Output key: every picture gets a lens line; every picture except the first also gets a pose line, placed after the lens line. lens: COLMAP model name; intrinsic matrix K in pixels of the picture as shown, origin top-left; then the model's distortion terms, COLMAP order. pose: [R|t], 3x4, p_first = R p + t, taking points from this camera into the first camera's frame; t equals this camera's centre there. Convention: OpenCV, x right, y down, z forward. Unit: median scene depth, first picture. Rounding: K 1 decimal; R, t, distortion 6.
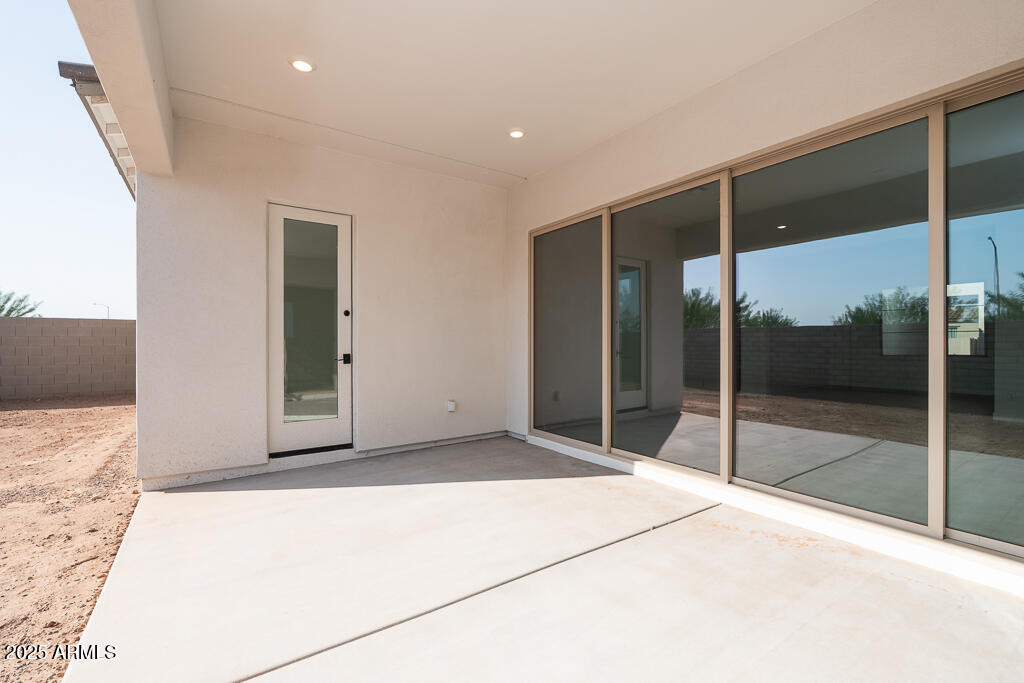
lens RADIAL K [[448.4, 0, 510.8], [0, 448.4, 342.3], [0, 0, 1]] dist [0.000247, 0.001037]
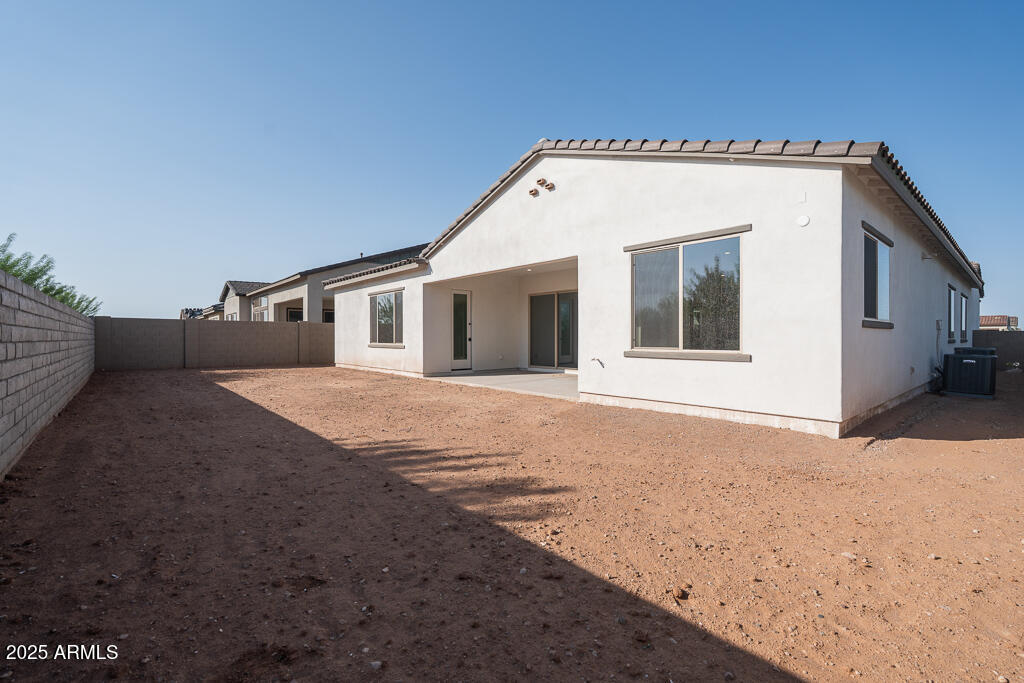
lens RADIAL K [[448.4, 0, 513.1], [0, 448.4, 339.6], [0, 0, 1]] dist [0.000247, 0.001037]
pose [[0.992450, -0.002096, 0.122630, -0.444997], [0.001541, 0.999988, 0.004622, 0.024882], [-0.122638, -0.004398, 0.992442, -1.958572]]
